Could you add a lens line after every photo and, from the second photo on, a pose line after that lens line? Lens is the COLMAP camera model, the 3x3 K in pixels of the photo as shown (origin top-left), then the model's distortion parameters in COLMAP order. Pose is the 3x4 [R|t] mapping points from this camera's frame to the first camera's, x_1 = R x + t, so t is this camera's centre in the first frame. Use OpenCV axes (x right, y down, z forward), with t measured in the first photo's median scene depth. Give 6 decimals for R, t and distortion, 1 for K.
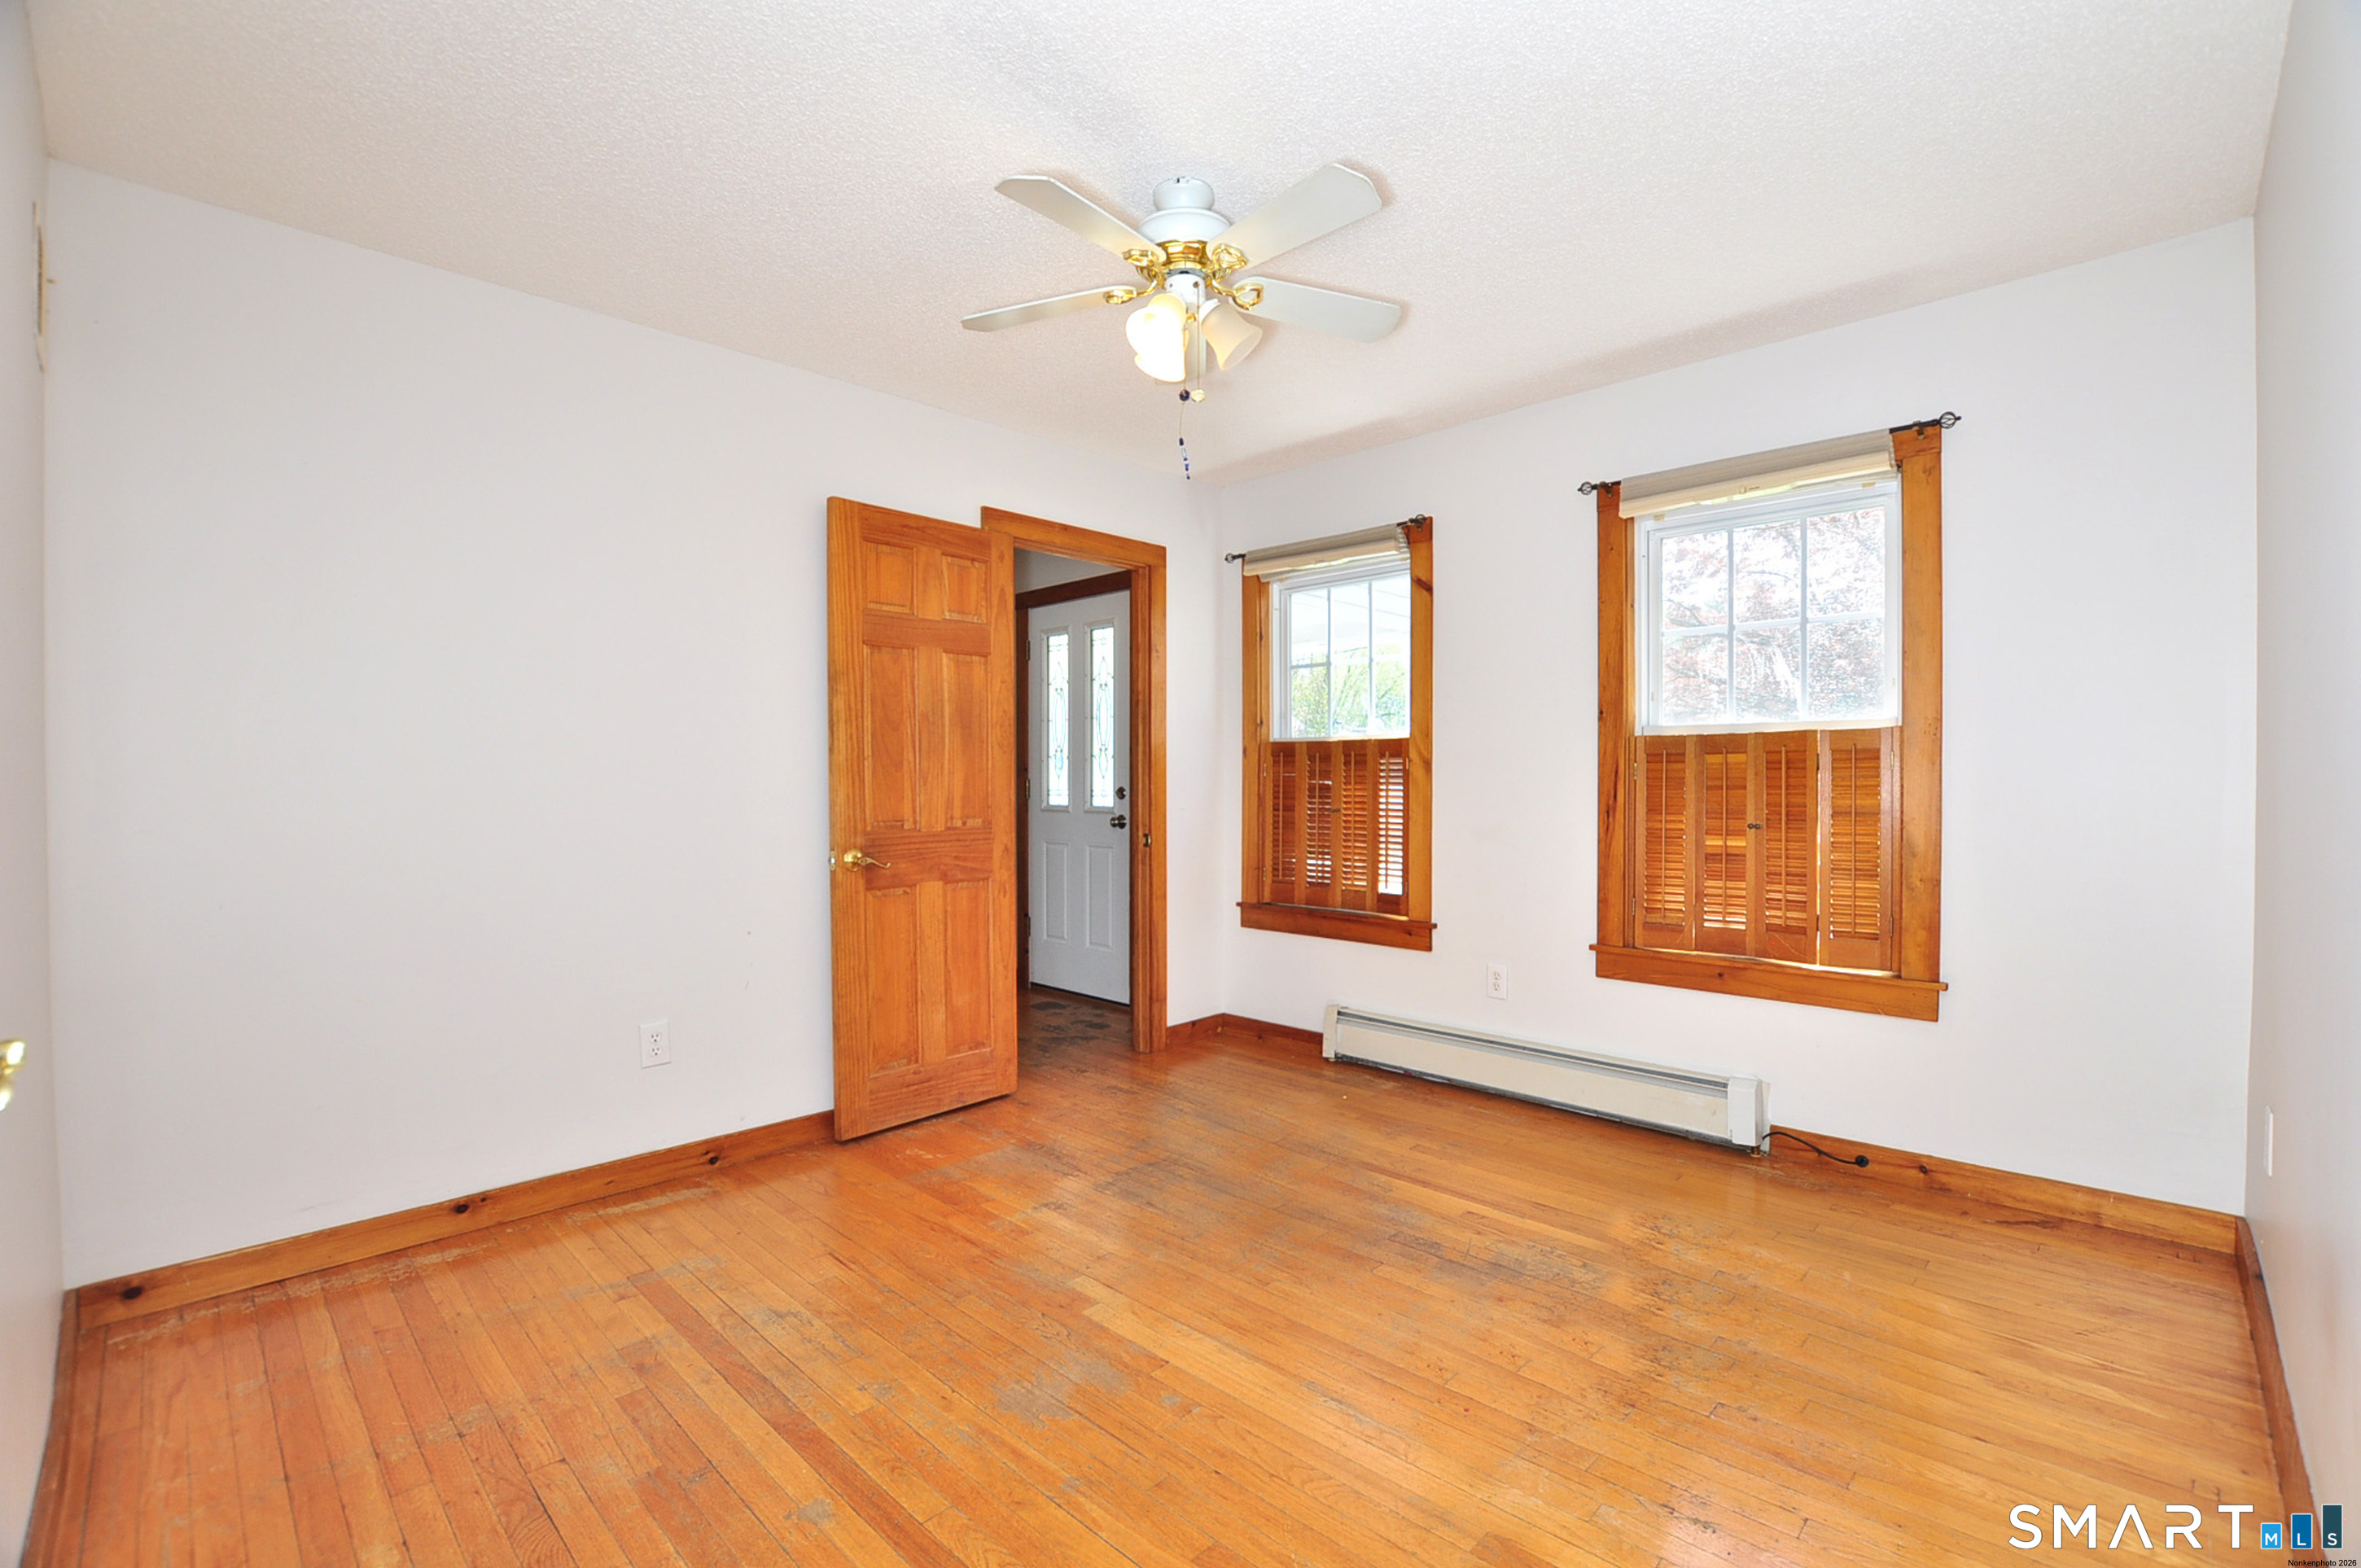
lens RADIAL K [[1037.8, 0, 1194.1], [0, 1037.8, 799.0], [0, 0, 1]] dist [-0.031255, 0.000285]
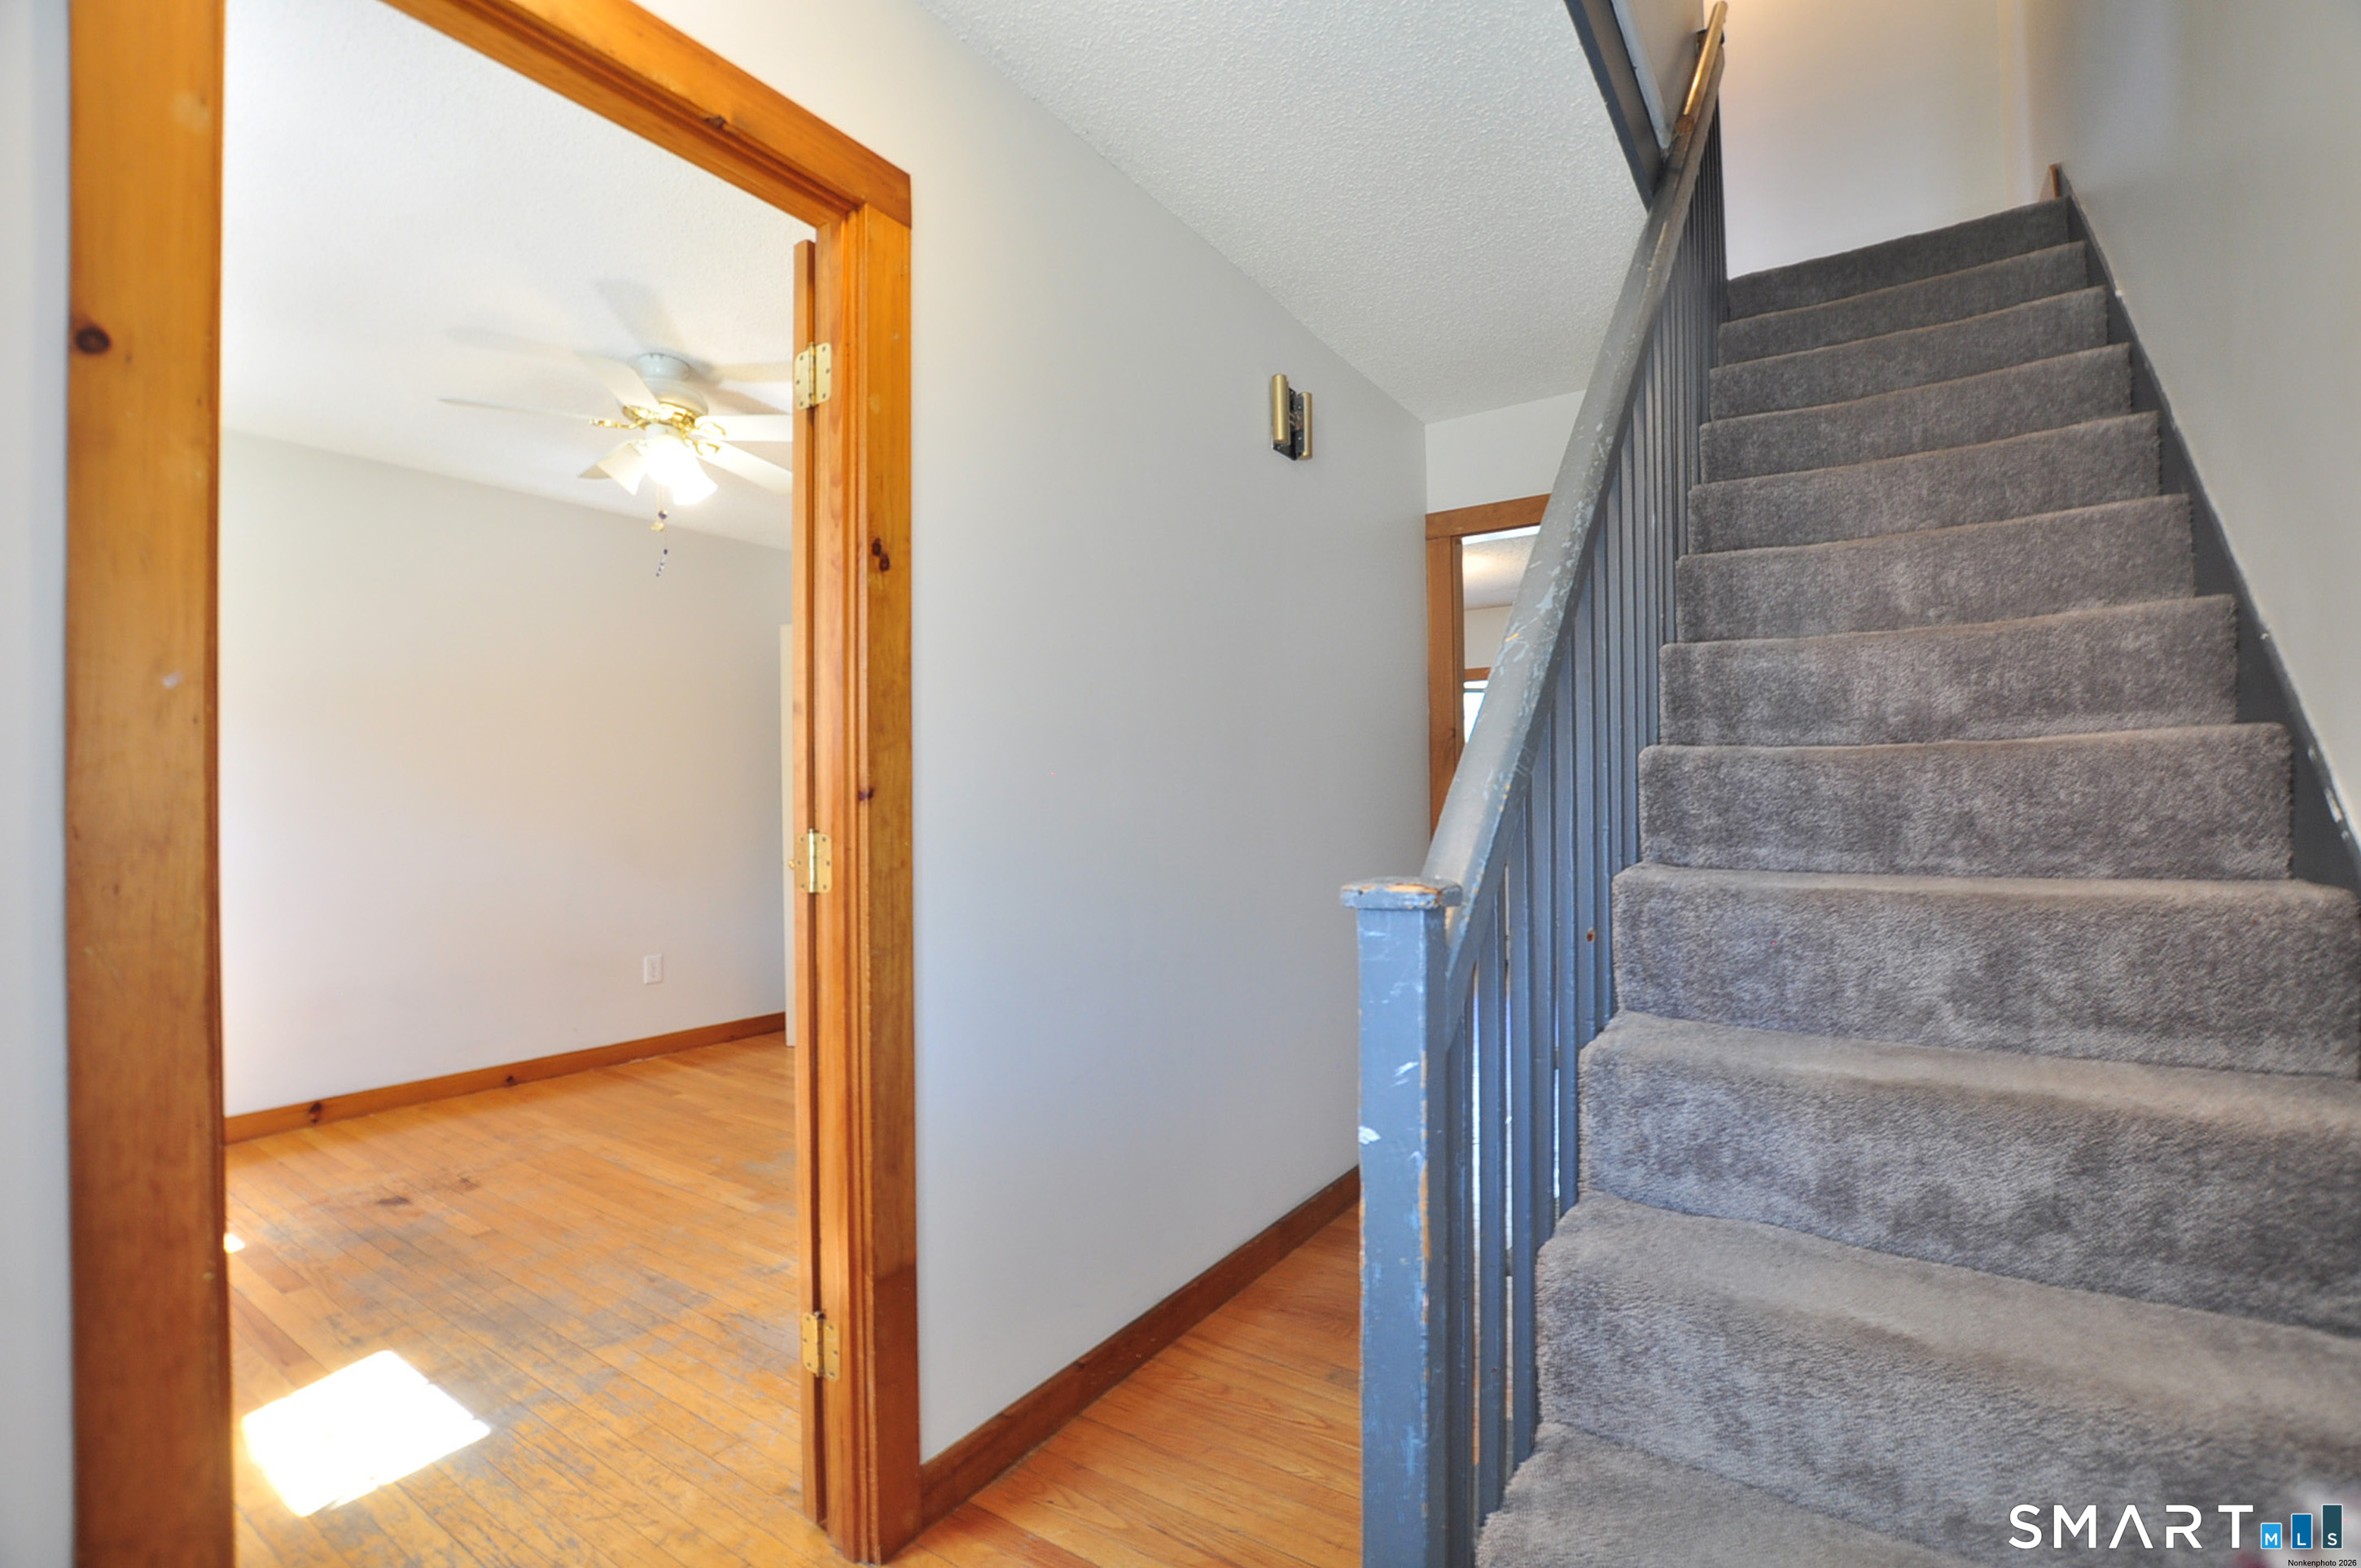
lens RADIAL K [[1040.7, 0, 1191.0], [0, 1040.7, 802.0], [0, 0, 1]] dist [-0.031120, 0.003984]
pose [[-0.982852, 0.010695, -0.184087, -0.290181], [0.008832, 0.999901, 0.010935, -0.025035], [0.184186, 0.009121, -0.982849, 1.653635]]
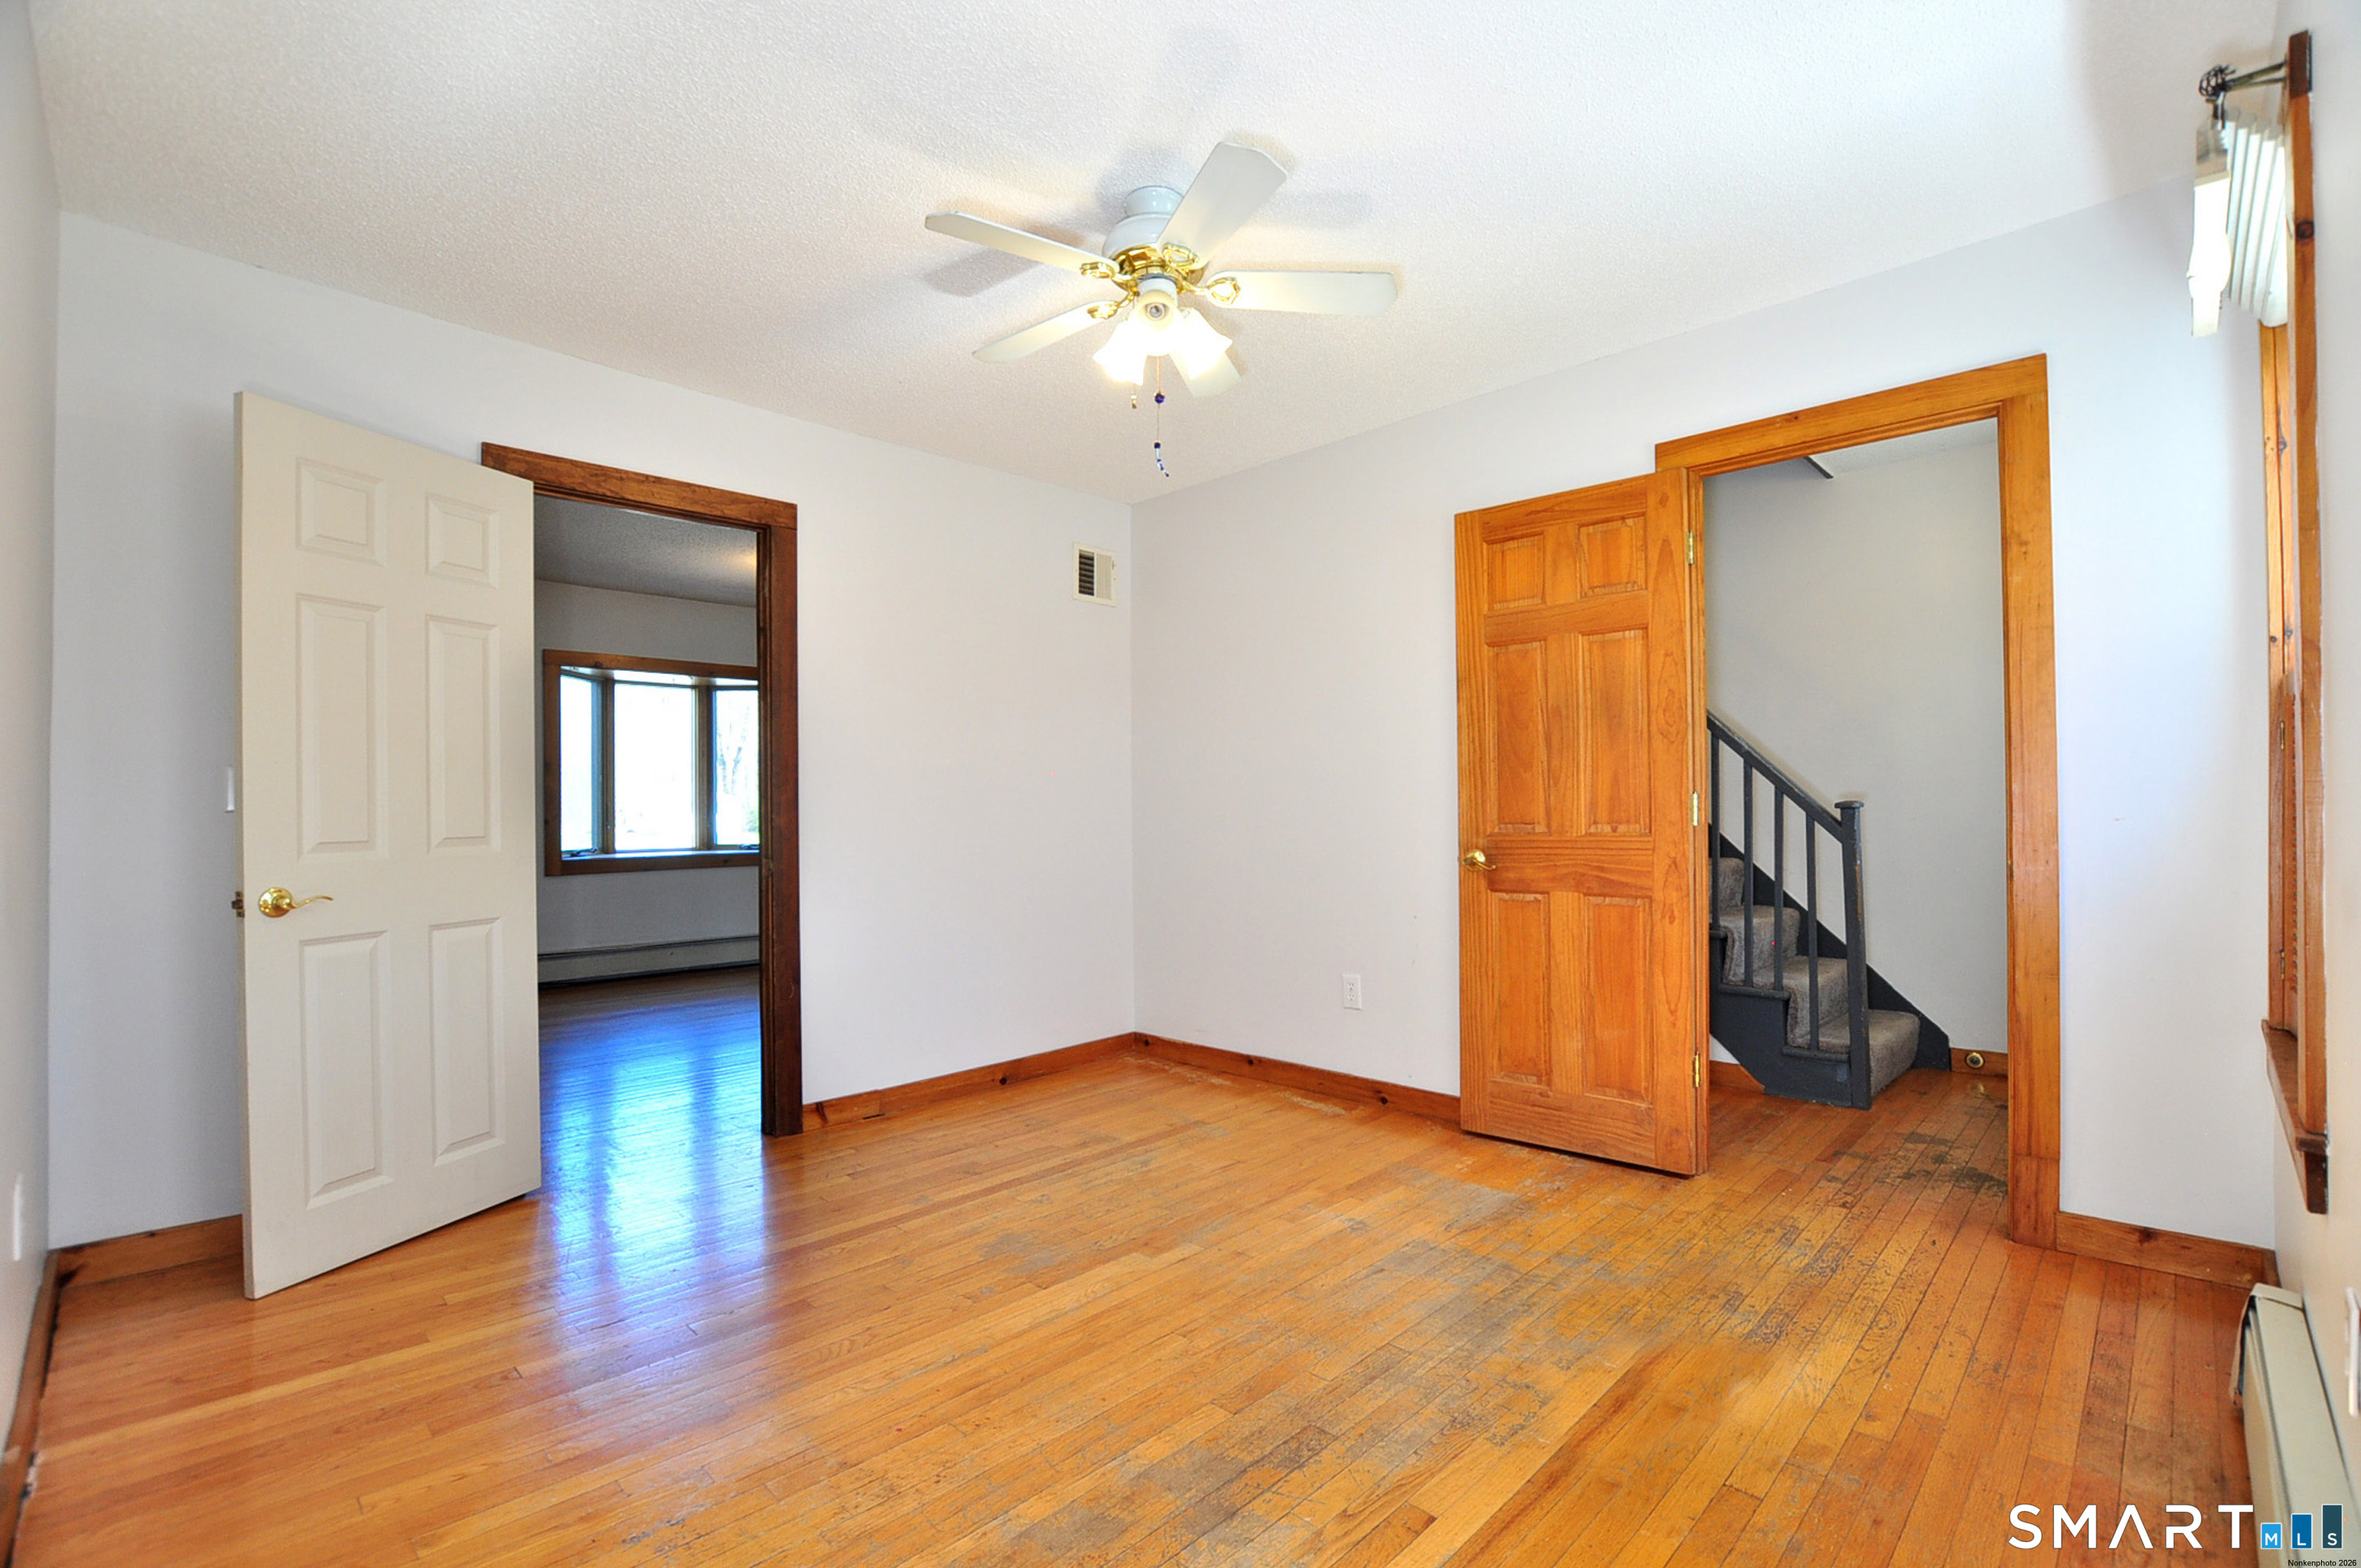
lens RADIAL K [[1037.8, 0, 1194.1], [0, 1037.8, 799.0], [0, 0, 1]] dist [-0.031255, 0.000285]
pose [[-0.000712, -0.005310, -0.999986, 0.686369], [-0.002907, 0.999982, -0.005308, 0.004661], [0.999996, 0.002904, -0.000727, 0.712267]]
